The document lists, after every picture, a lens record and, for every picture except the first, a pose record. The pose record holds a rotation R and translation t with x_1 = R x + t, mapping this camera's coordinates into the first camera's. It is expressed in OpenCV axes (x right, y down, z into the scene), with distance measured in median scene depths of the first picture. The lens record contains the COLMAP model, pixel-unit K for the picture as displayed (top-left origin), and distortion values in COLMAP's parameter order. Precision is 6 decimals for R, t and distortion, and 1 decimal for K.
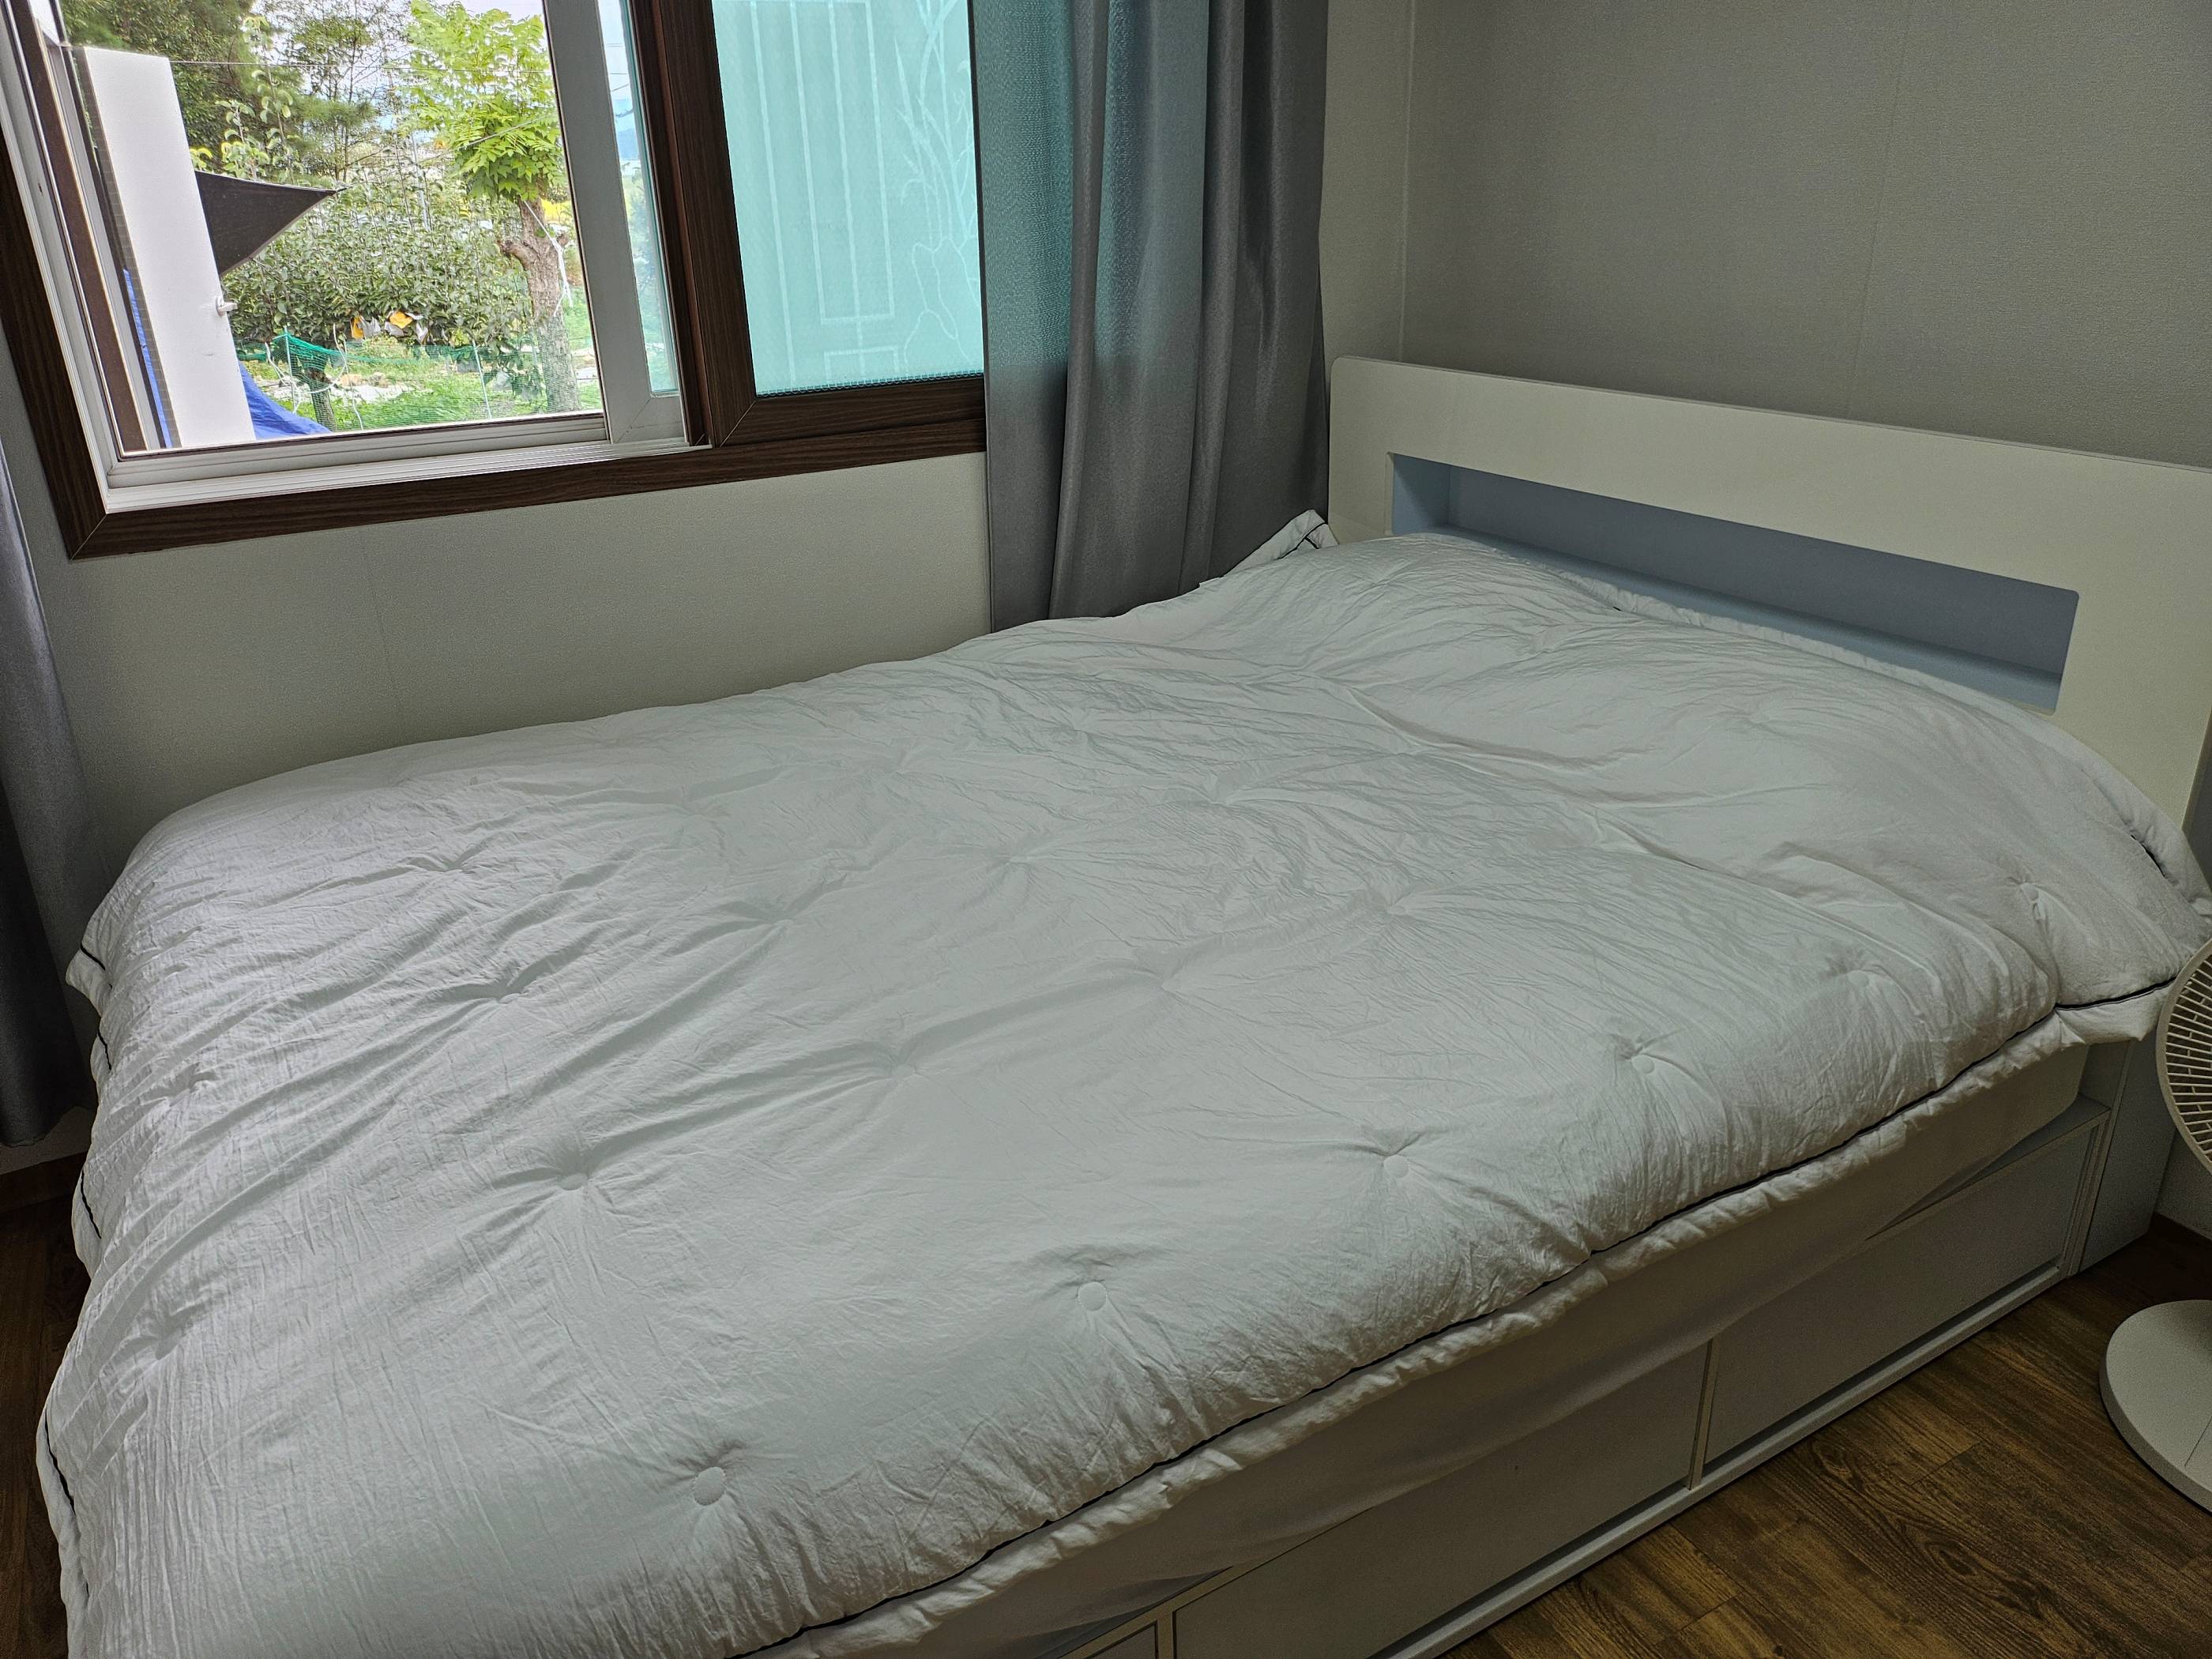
lens RADIAL K [[1556.6, 0, 1084.2], [0, 1556.6, 800.3], [0, 0, 1]] dist [0.070268, -0.078632]
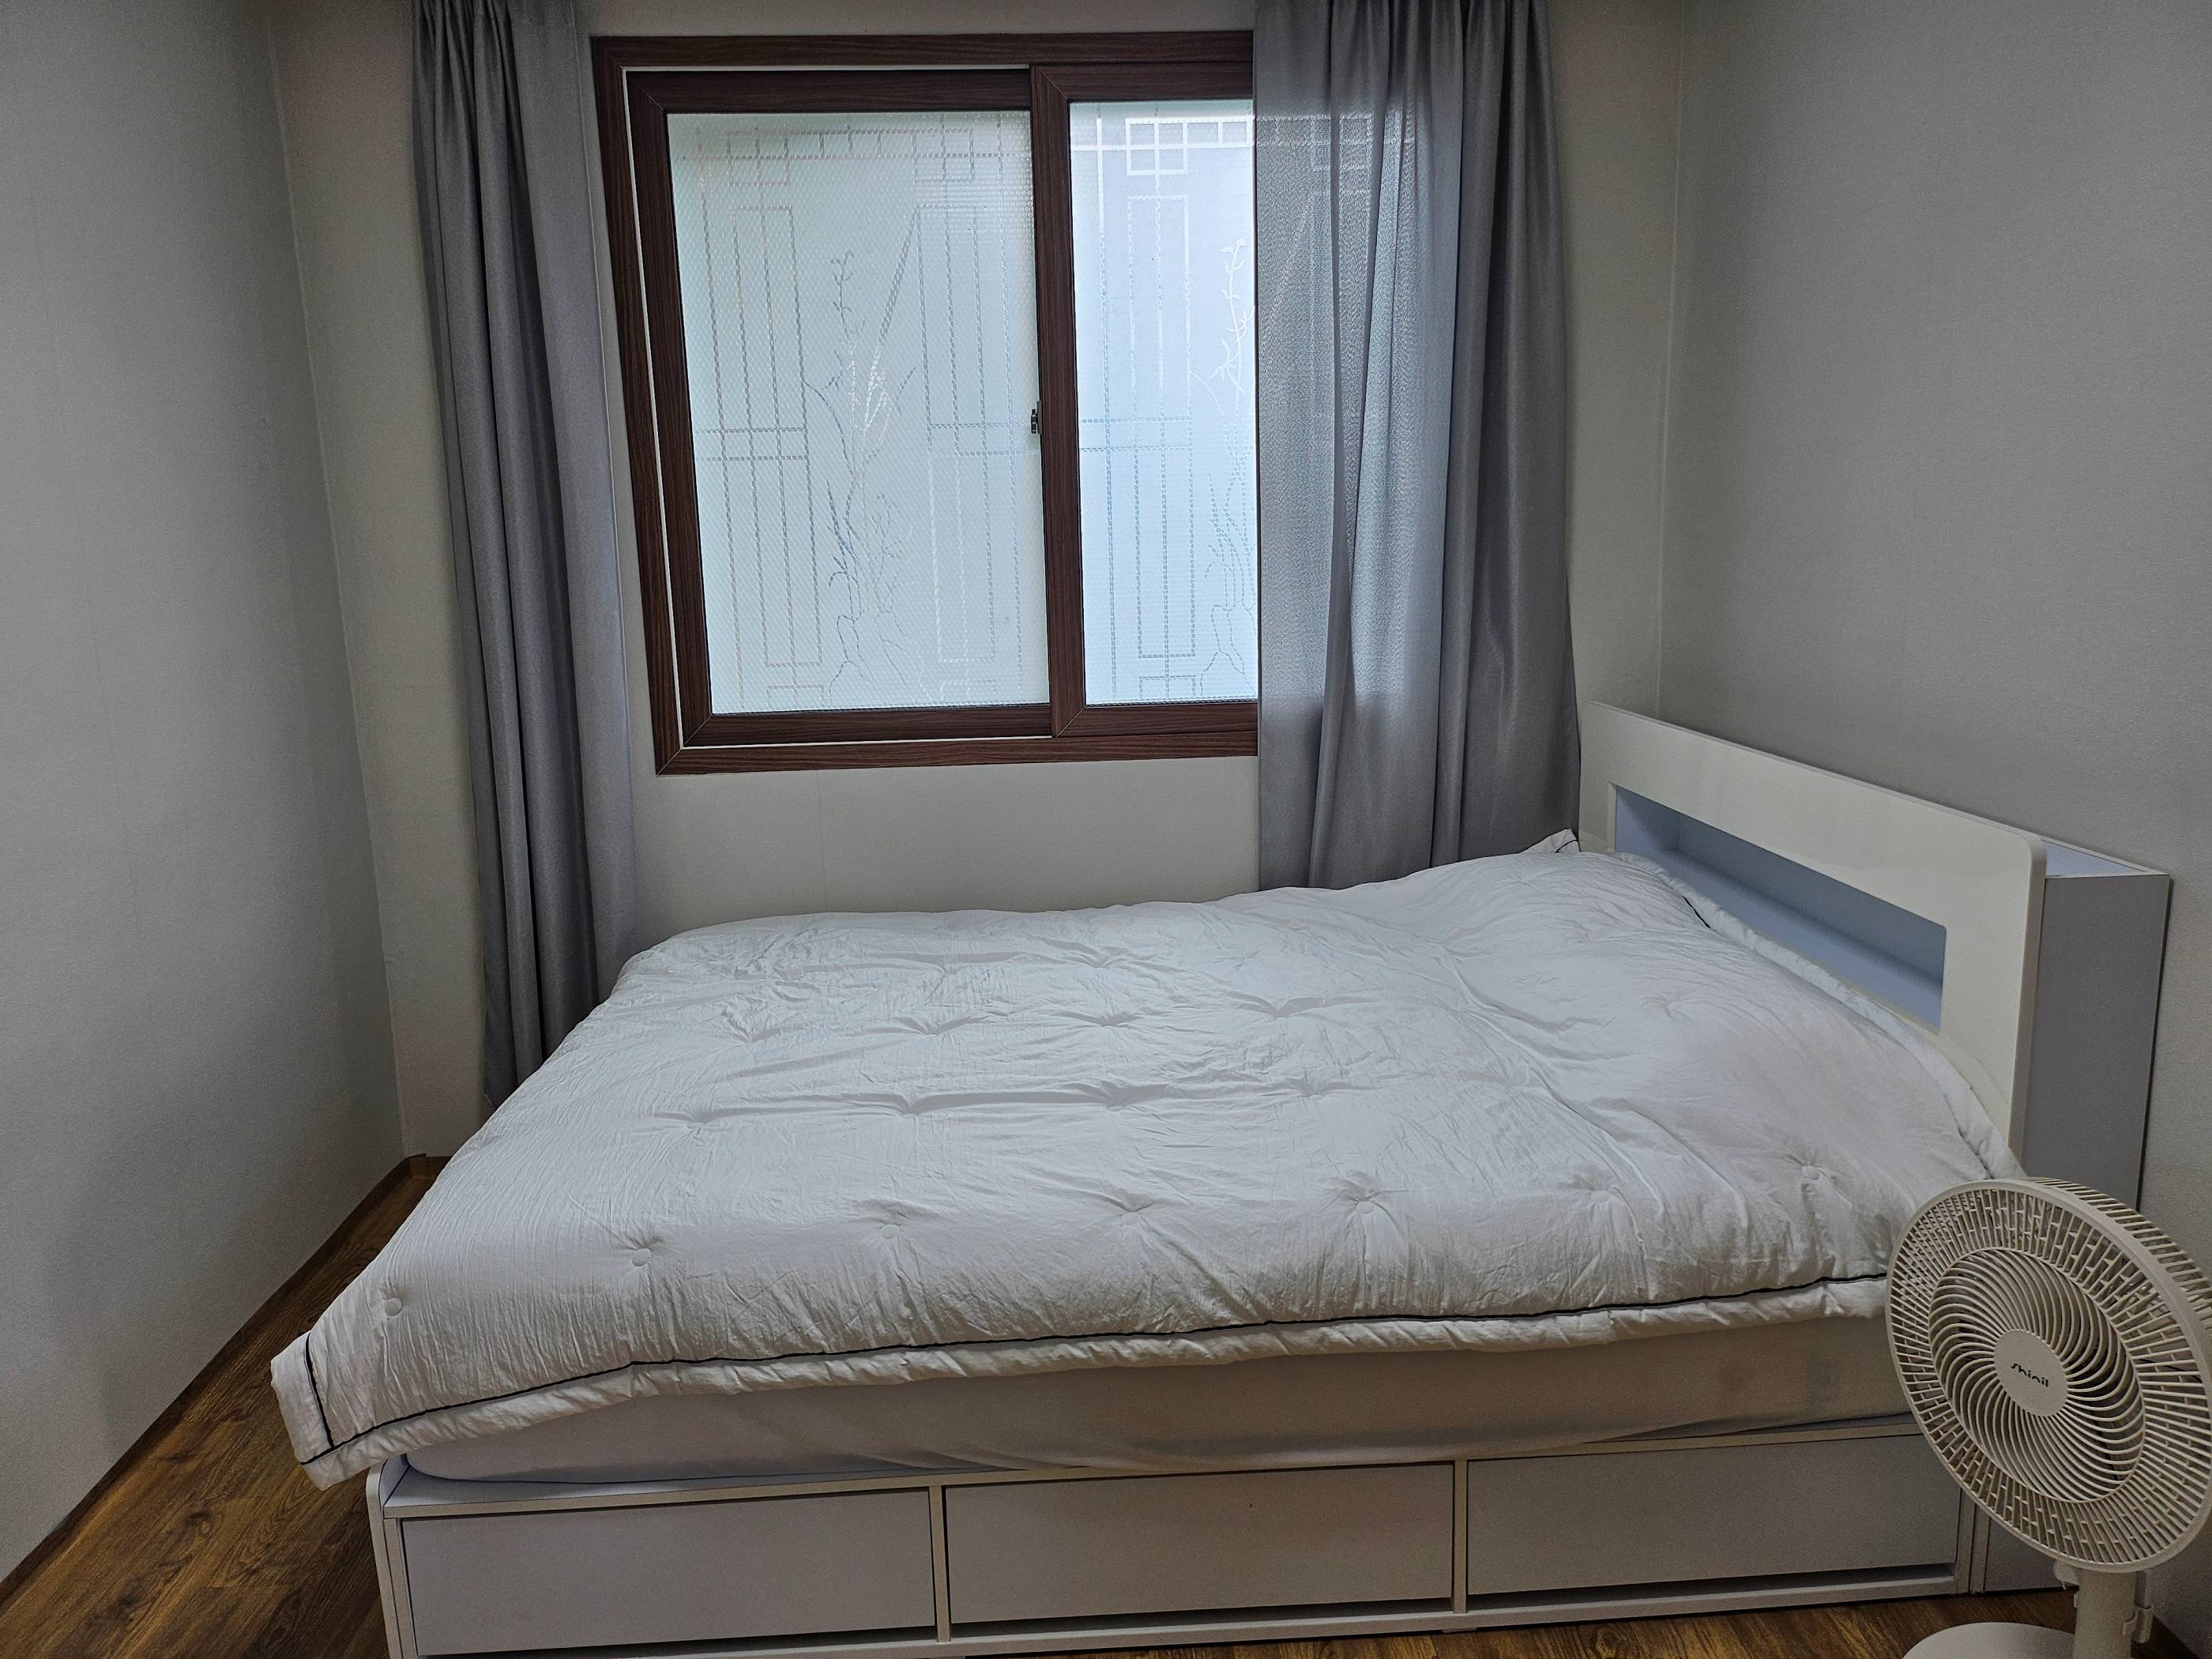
lens RADIAL K [[1567.0, 0, 1103.3], [0, 1567.0, 808.7], [0, 0, 1]] dist [0.070124, -0.076427]
pose [[0.886929, 0.087252, -0.453591, 0.820218], [-0.174278, 0.972630, -0.153682, 0.090270], [0.427767, 0.215357, 0.877859, -0.402582]]
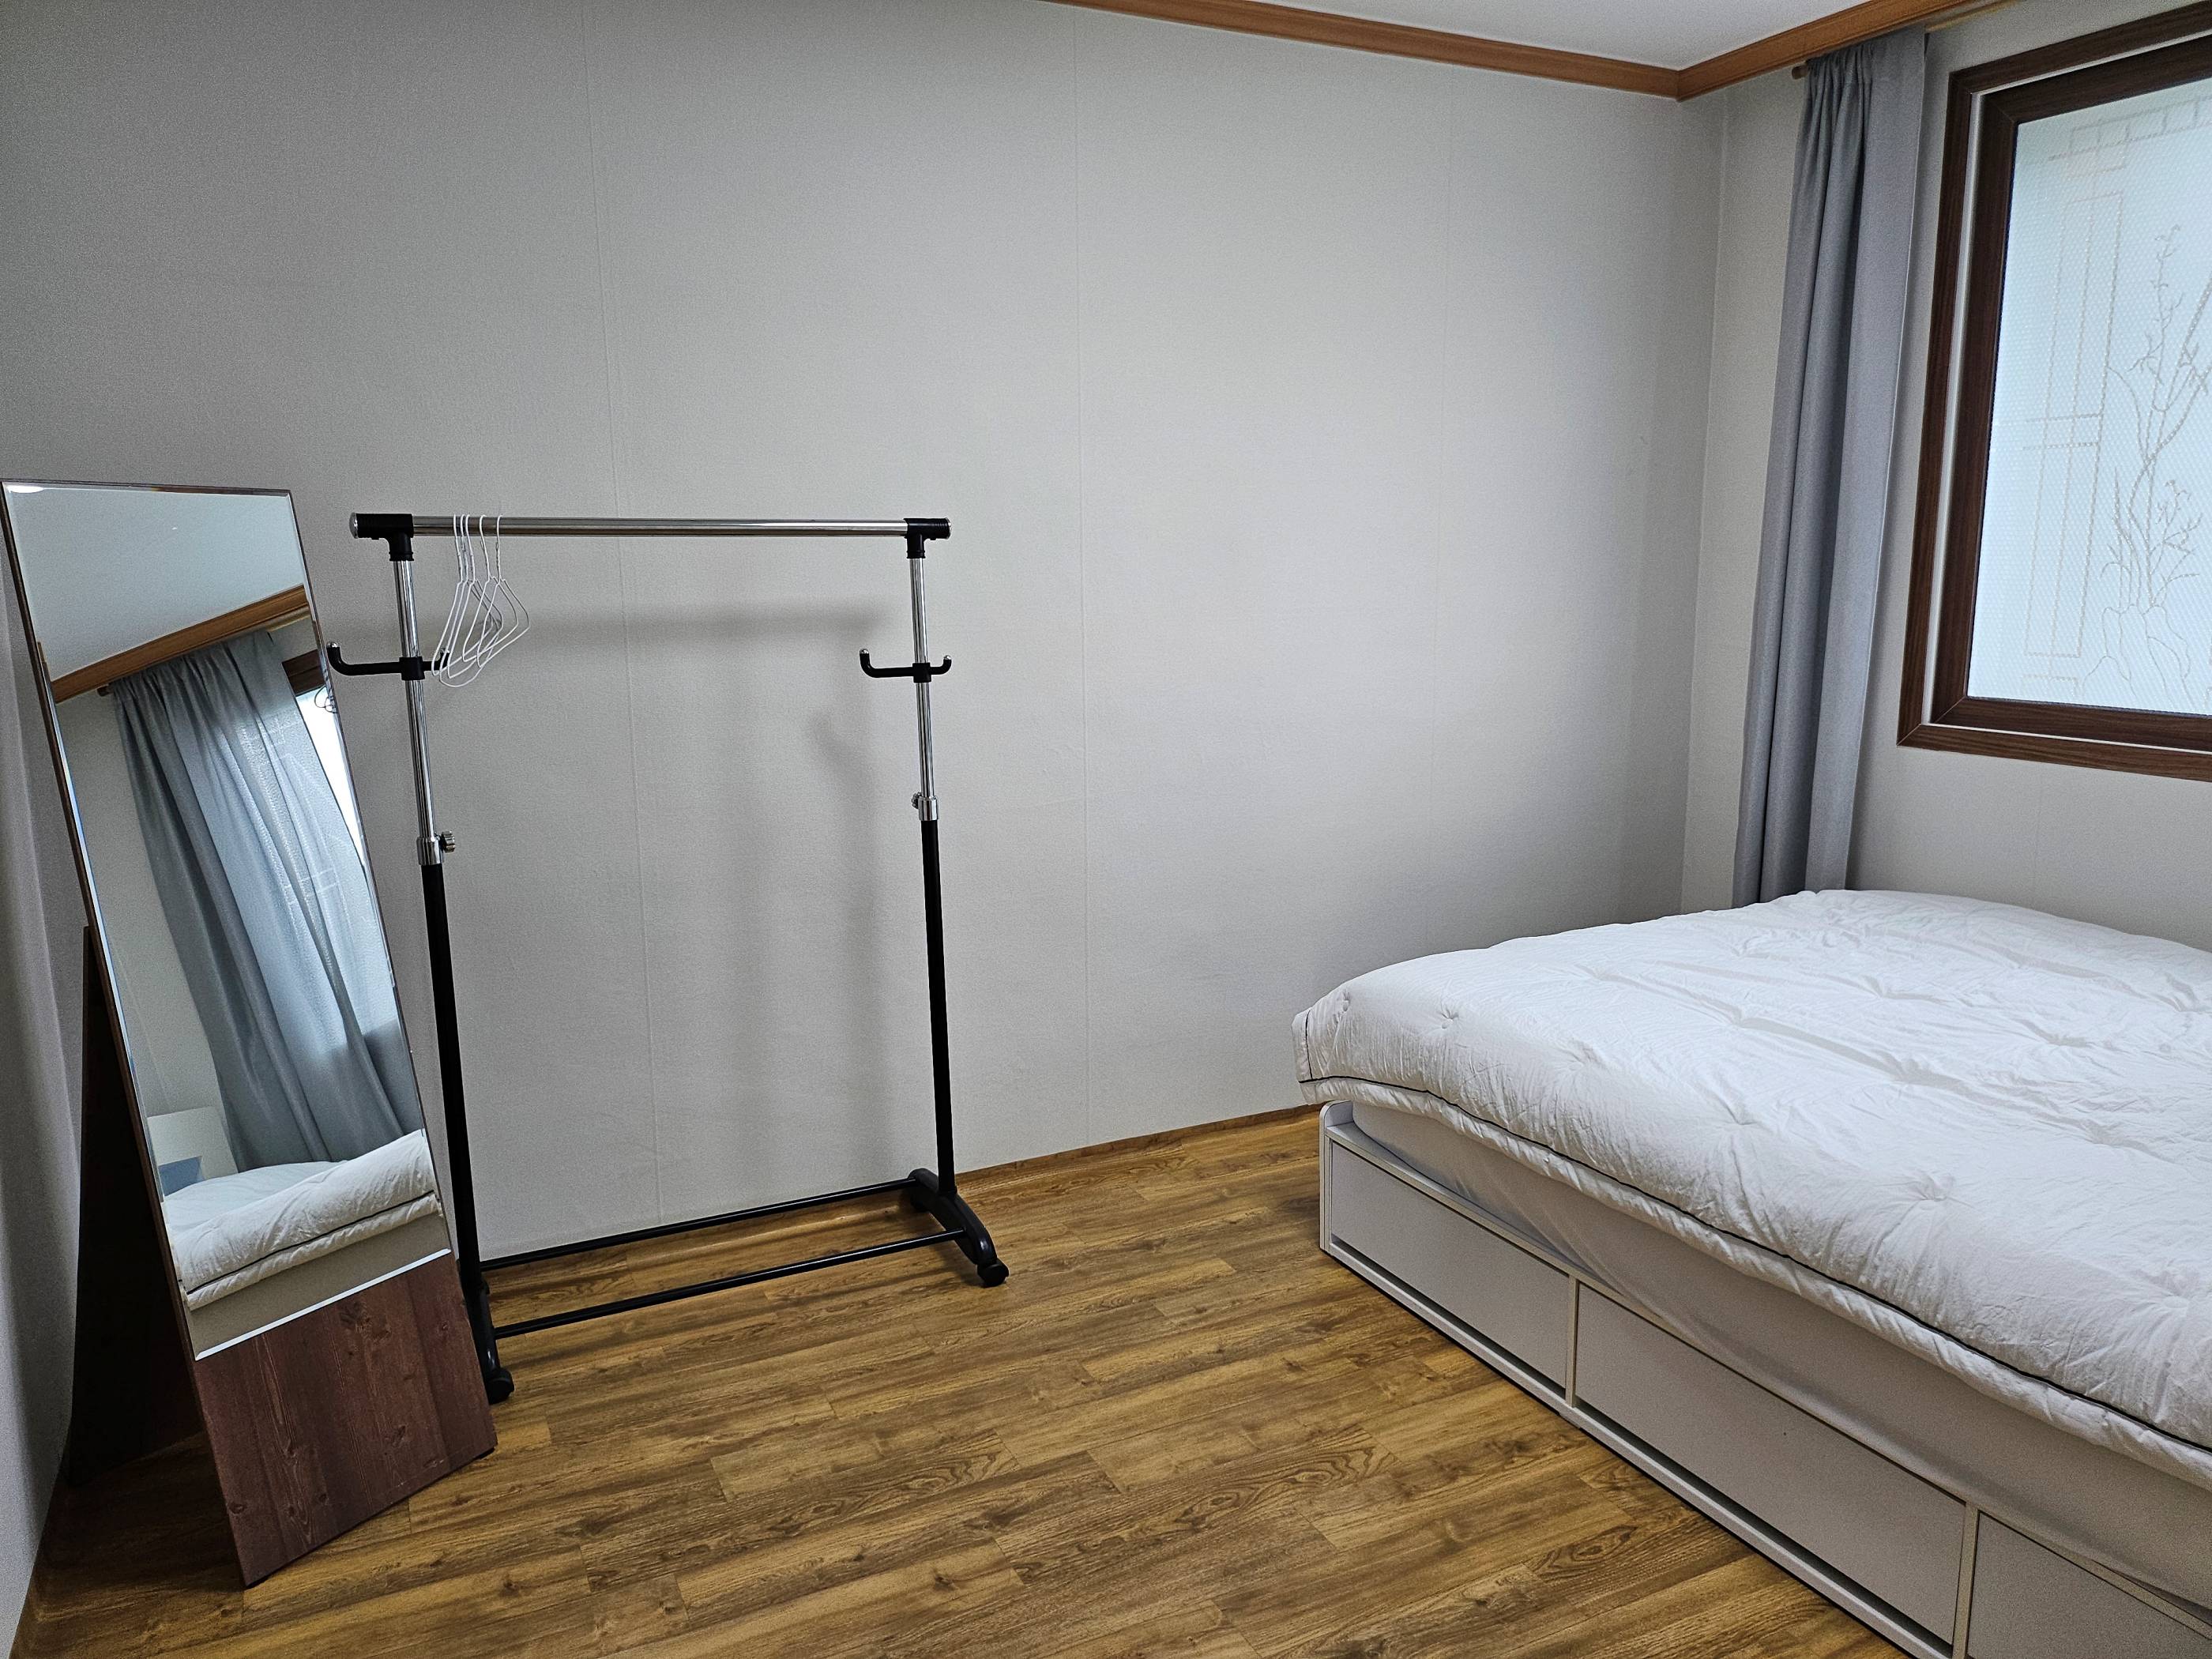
lens RADIAL K [[1556.6, 0, 1084.2], [0, 1556.6, 800.3], [0, 0, 1]] dist [0.070268, -0.078632]
pose [[-0.074078, 0.183422, -0.980239, 1.828151], [-0.372174, 0.906839, 0.197813, -0.155978], [0.925202, 0.379473, 0.001088, 0.230771]]
